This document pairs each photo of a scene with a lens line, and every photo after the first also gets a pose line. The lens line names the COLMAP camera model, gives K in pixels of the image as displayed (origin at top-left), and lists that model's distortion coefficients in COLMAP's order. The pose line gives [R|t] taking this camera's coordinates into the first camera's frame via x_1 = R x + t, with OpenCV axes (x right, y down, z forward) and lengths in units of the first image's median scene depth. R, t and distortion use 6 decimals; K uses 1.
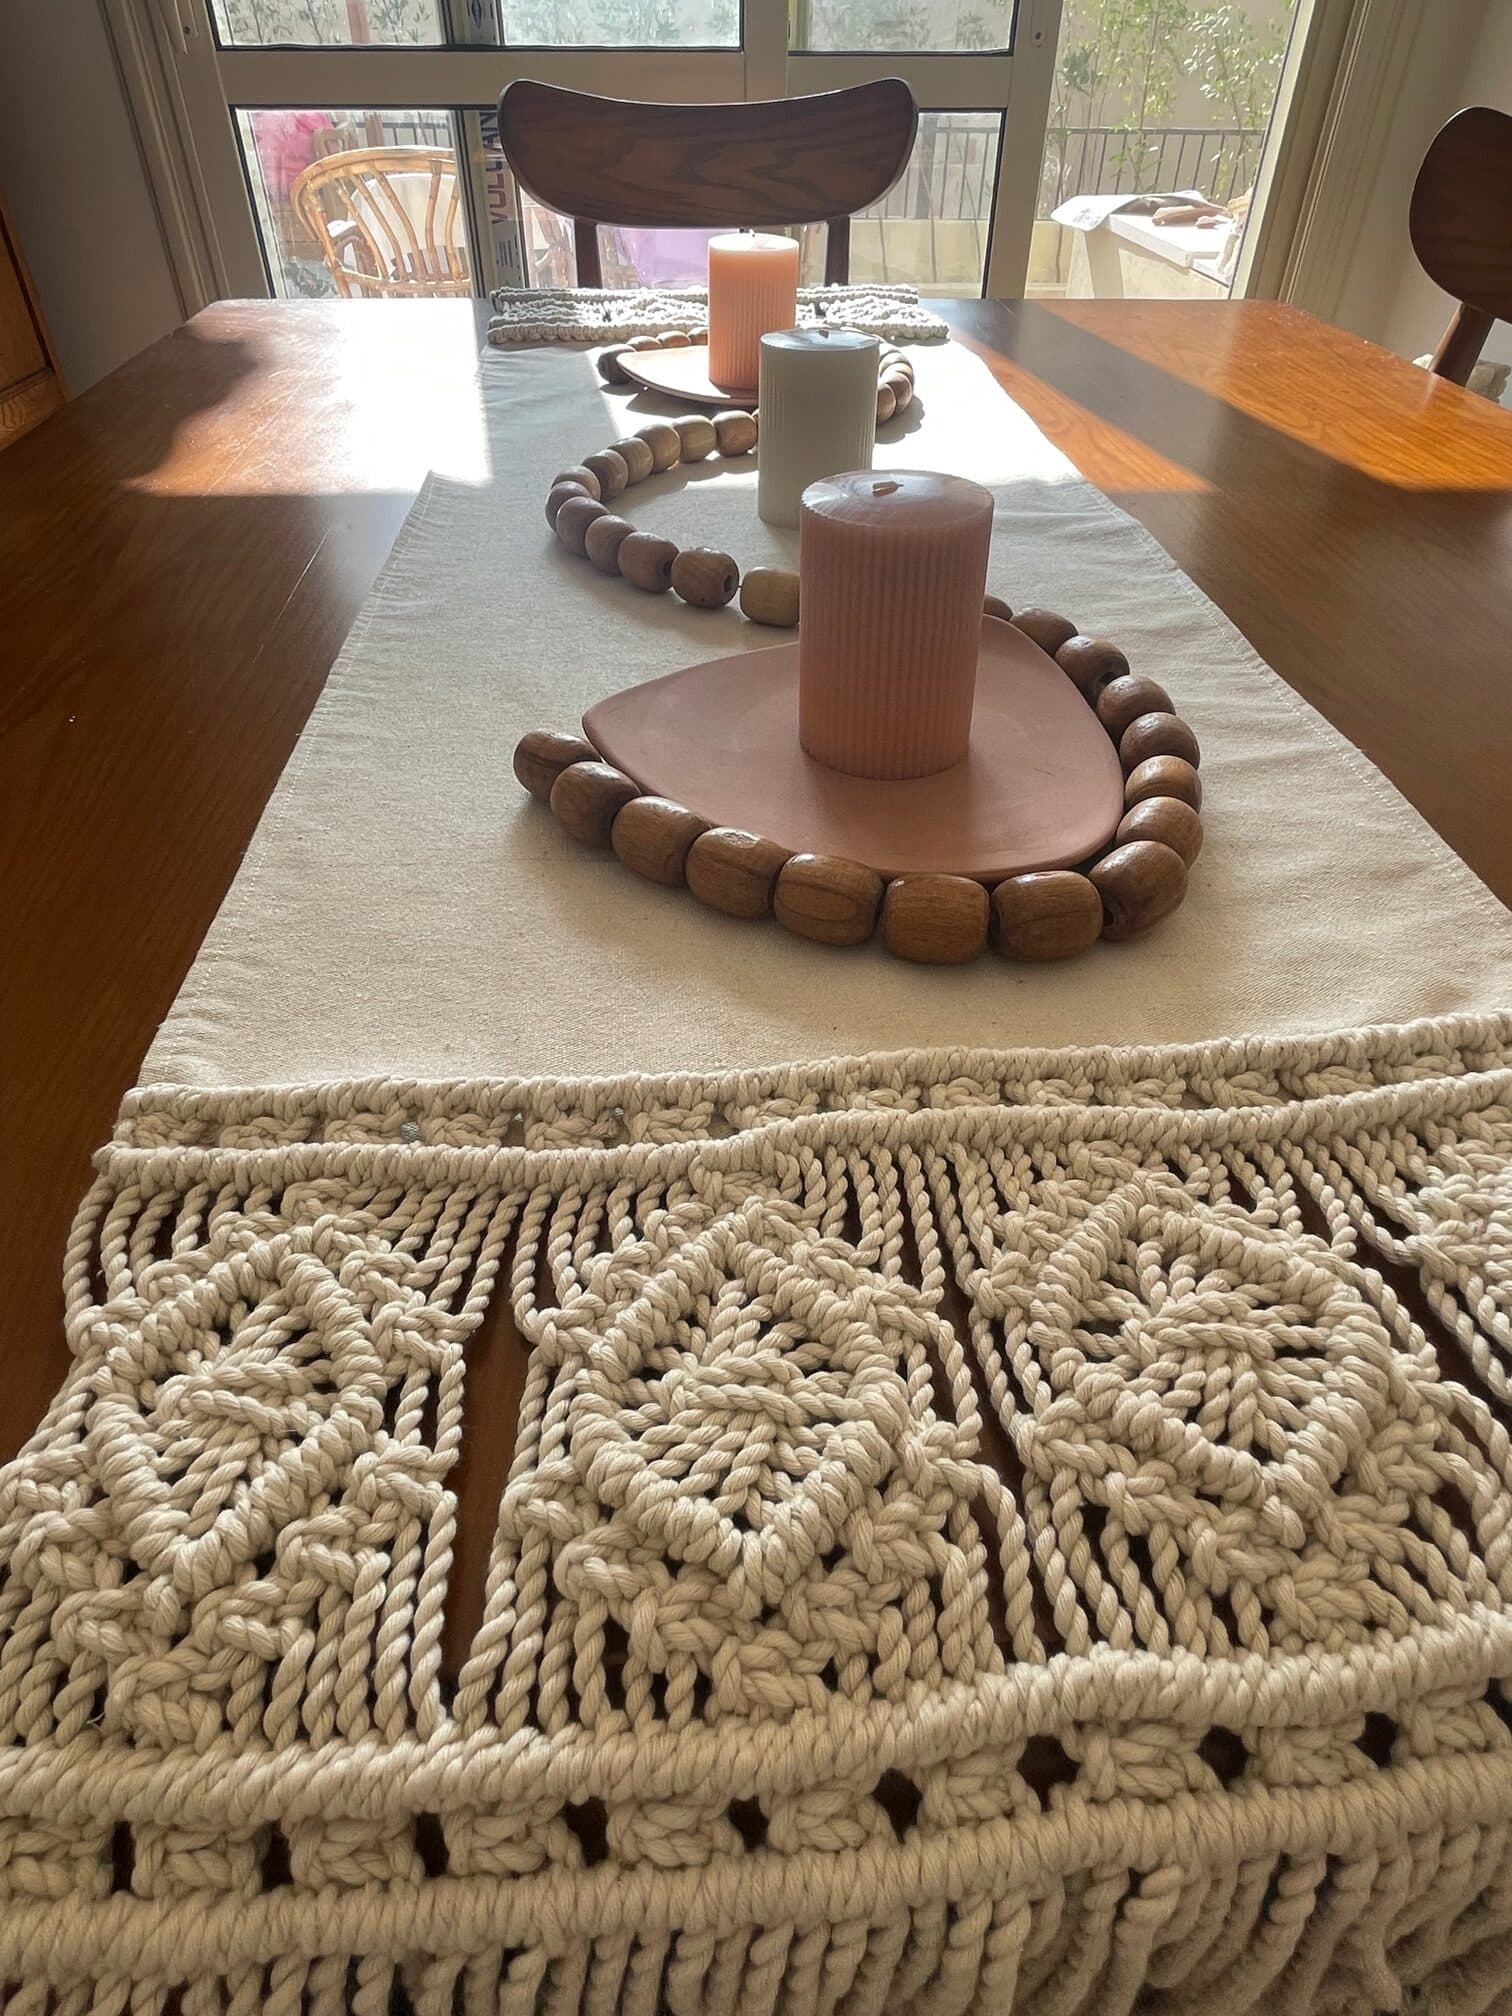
lens RADIAL K [[1177.8, 0, 745.3], [0, 1177.8, 968.0], [0, 0, 1]] dist [-0.003782, 0.000471]
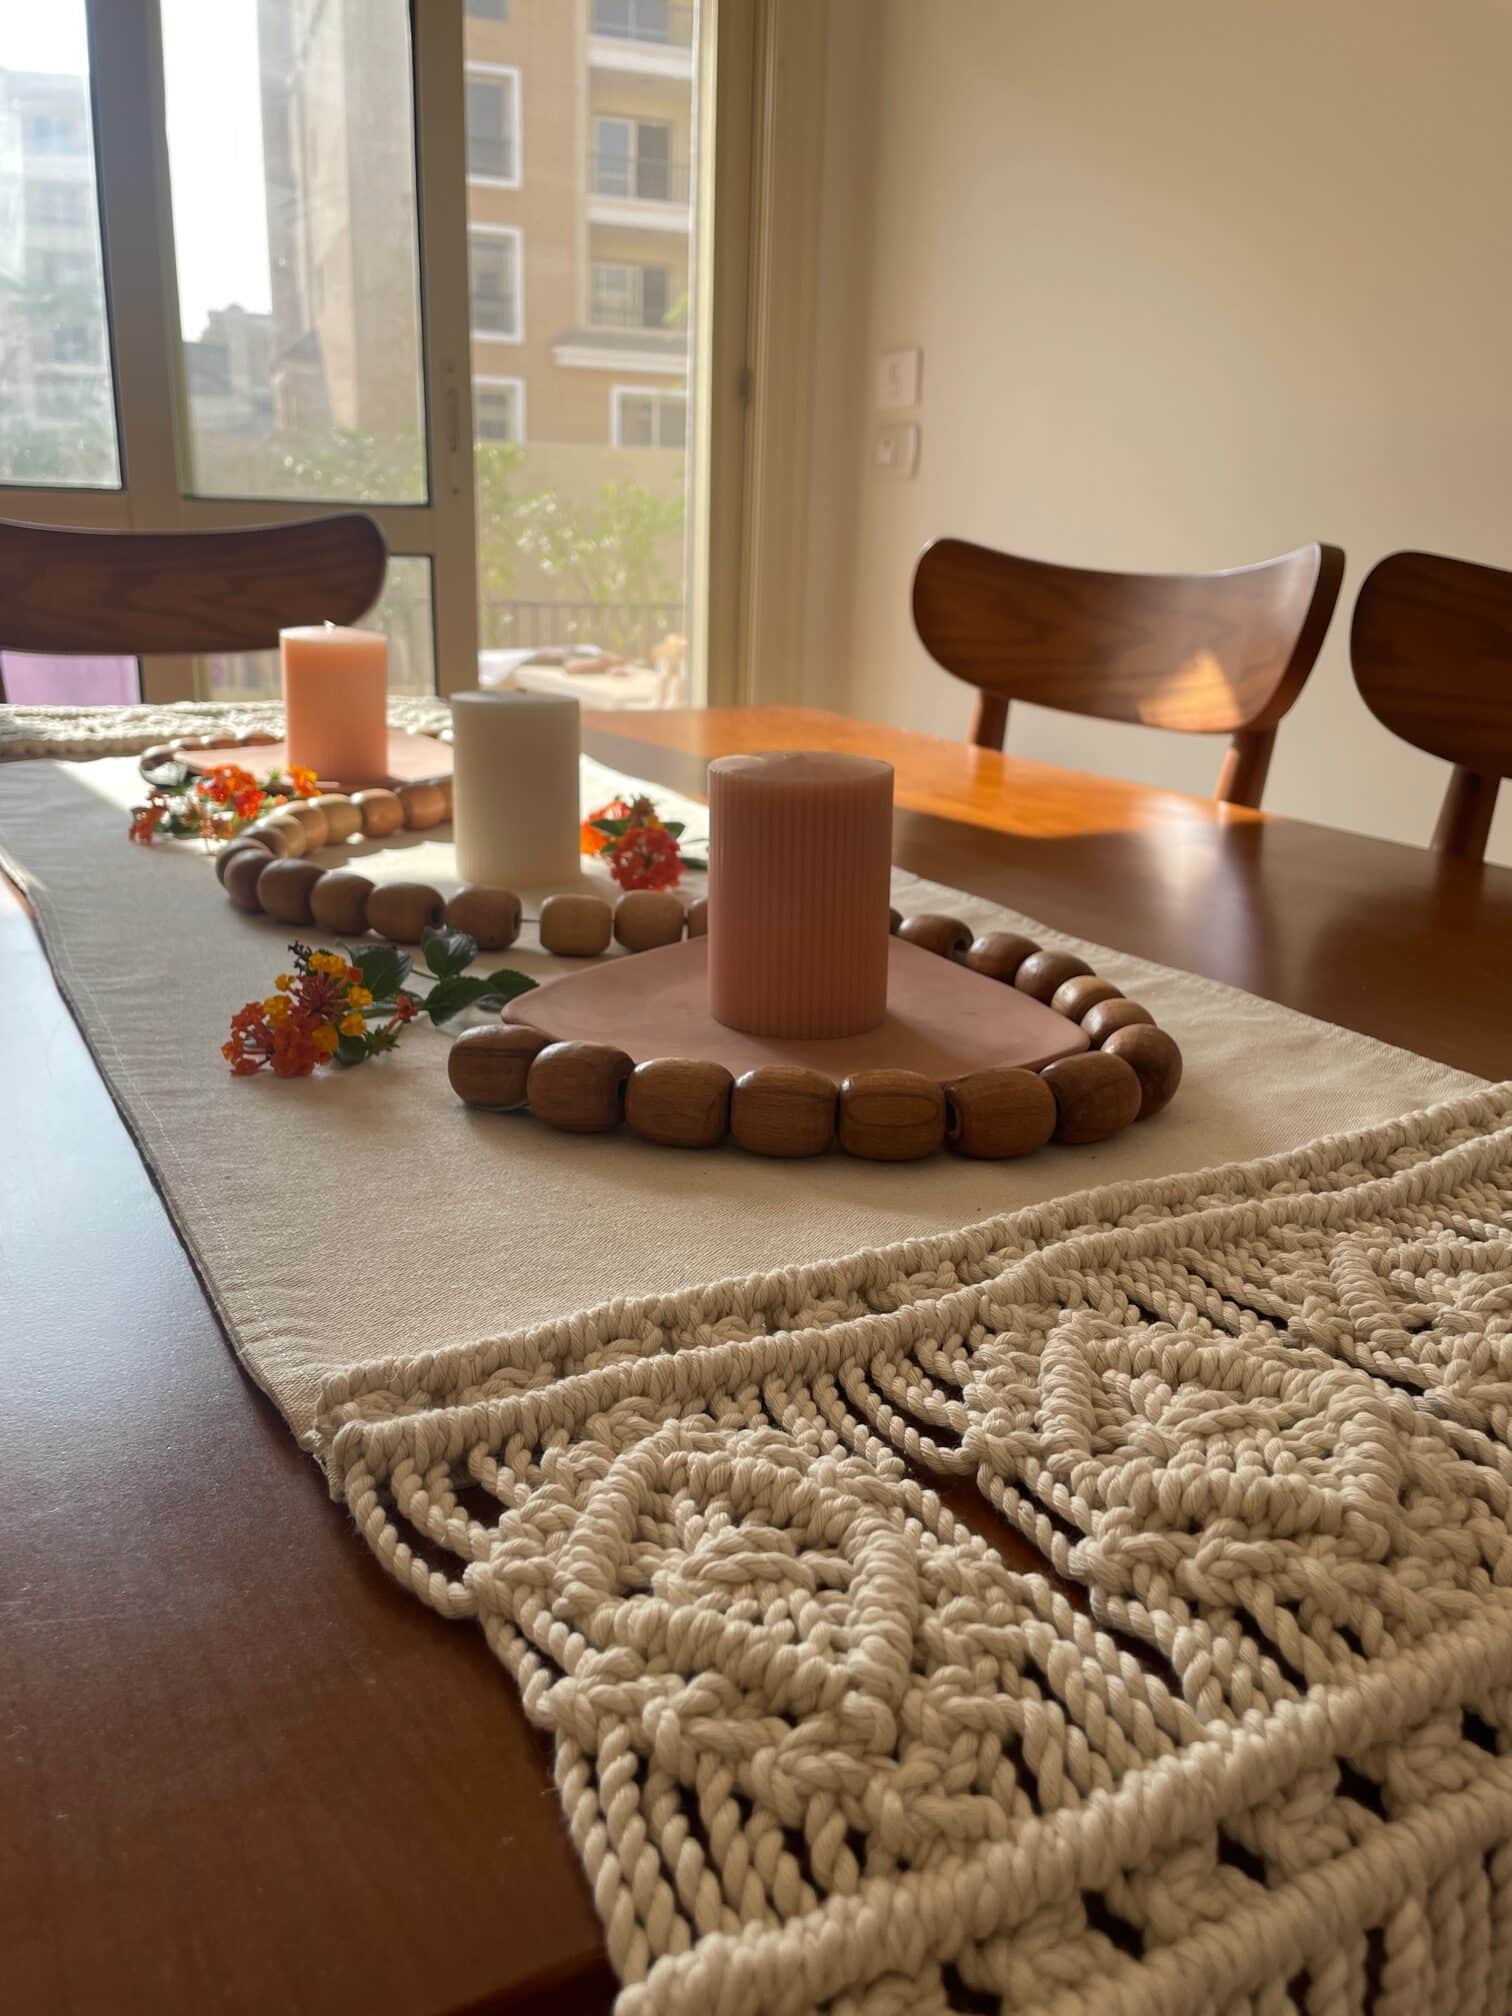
lens RADIAL K [[1545.0, 0, 761.6], [0, 1545.0, 1003.3], [0, 0, 1]] dist [0.079688, -0.111722]
pose [[0.900481, -0.106086, 0.421757, -0.794376], [0.251595, 0.918106, -0.306238, 0.317003], [-0.354730, 0.381873, 0.853428, -0.110372]]
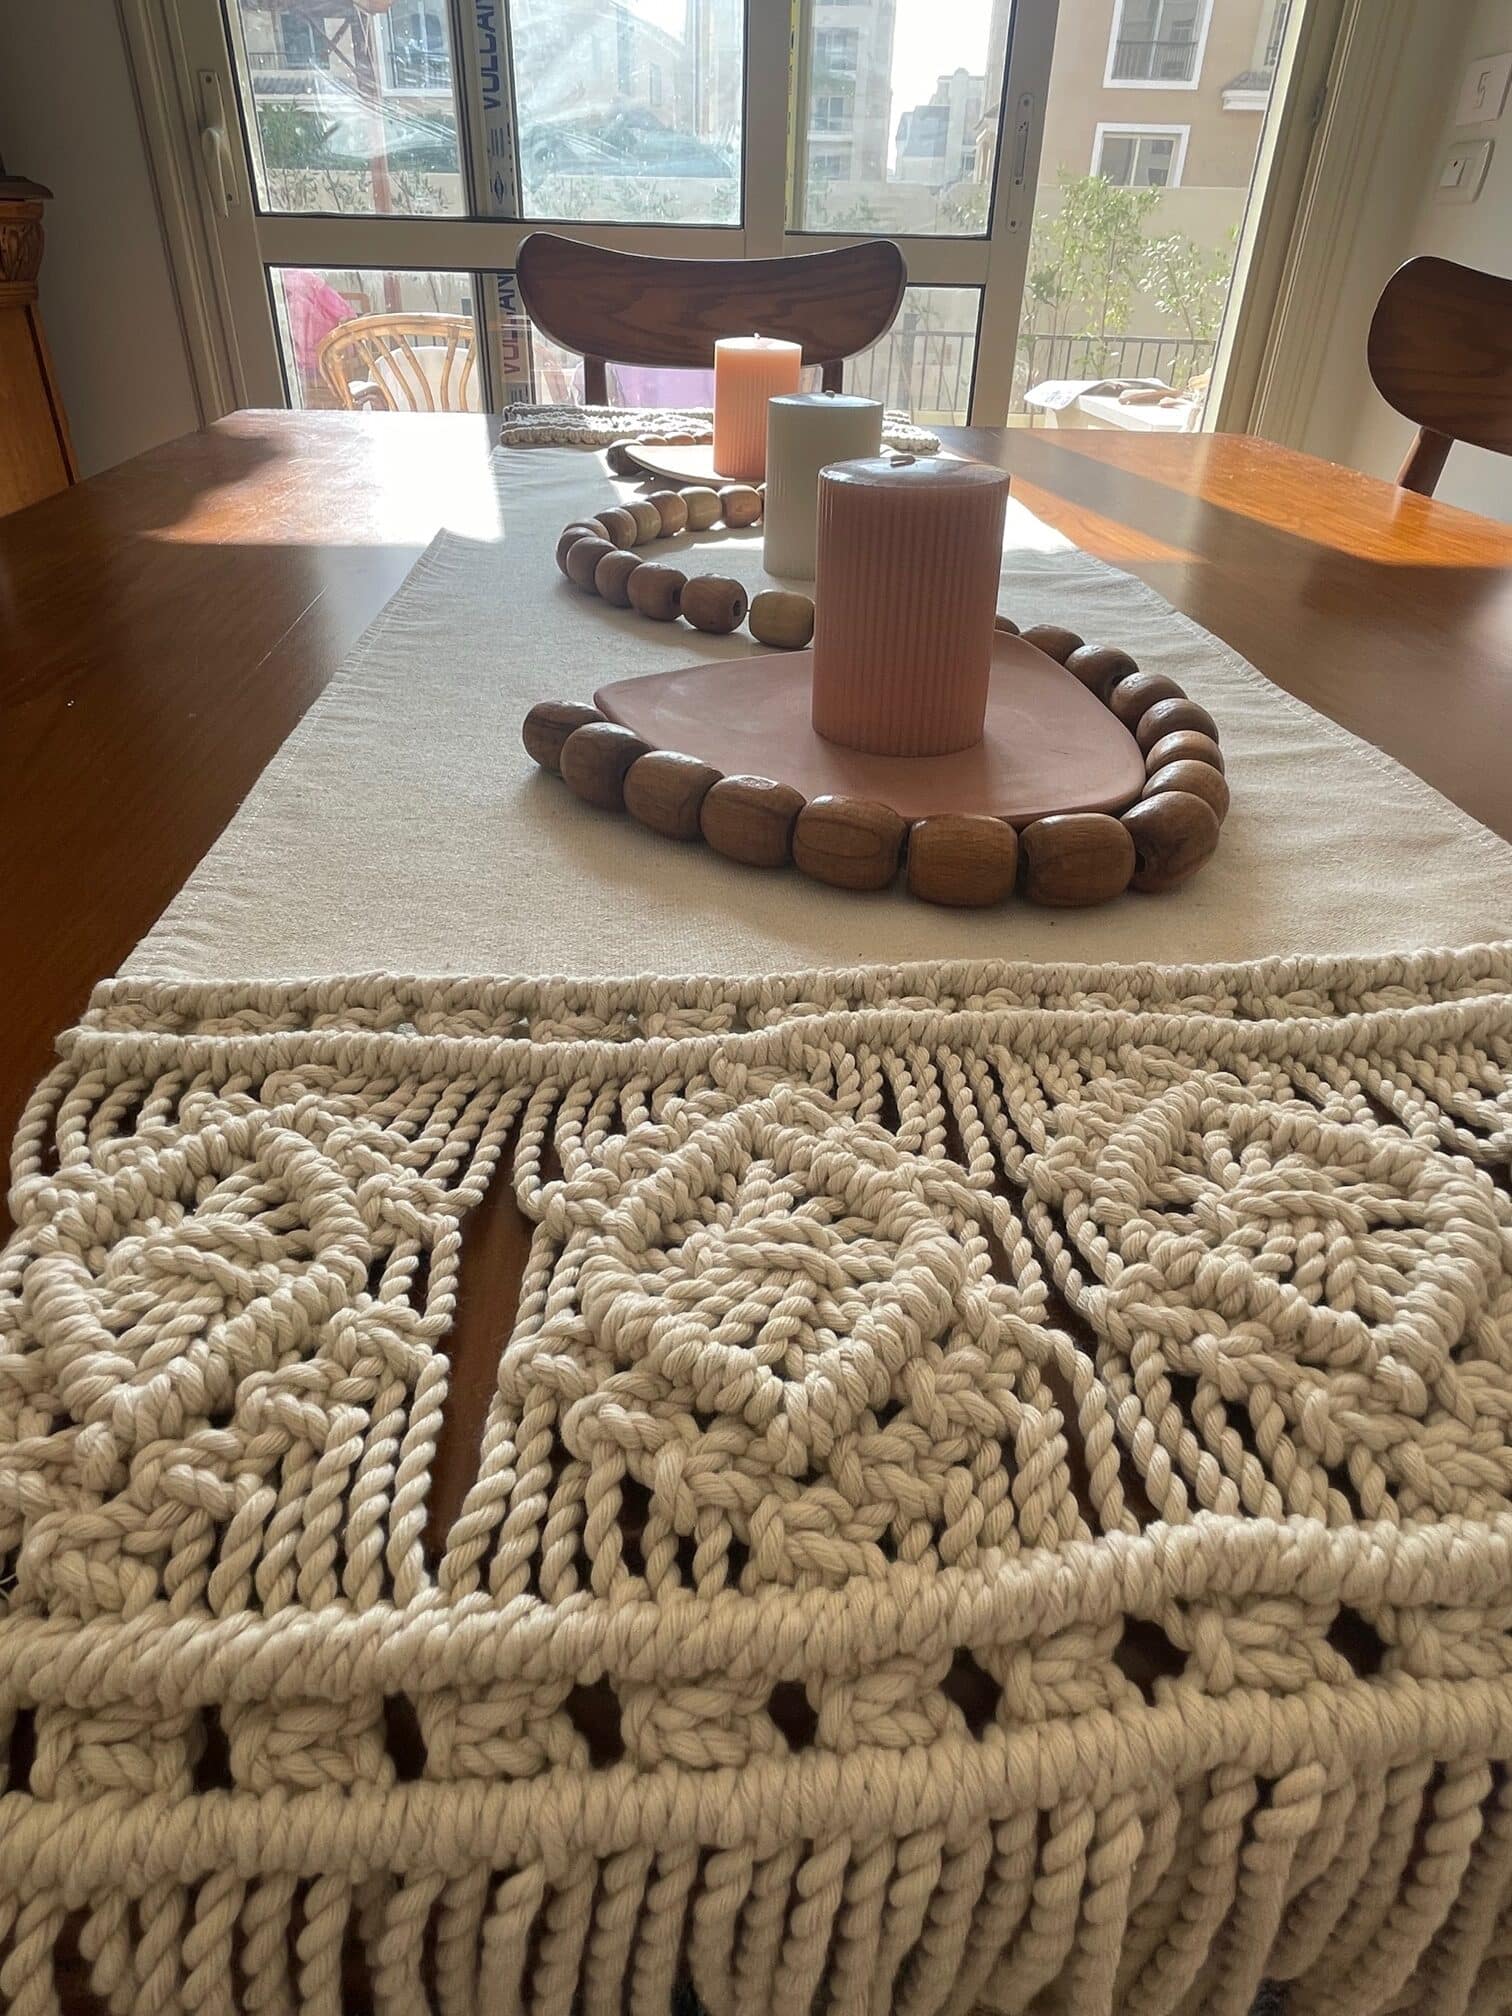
lens RADIAL K [[1177.8, 0, 749.1], [0, 1177.8, 957.1], [0, 0, 1]] dist [-0.003782, 0.000471]
pose [[0.999749, 0.014521, 0.017034, -0.038506], [-0.012116, 0.990949, -0.133689, 0.238386], [-0.018821, 0.133449, 0.990877, 0.087725]]
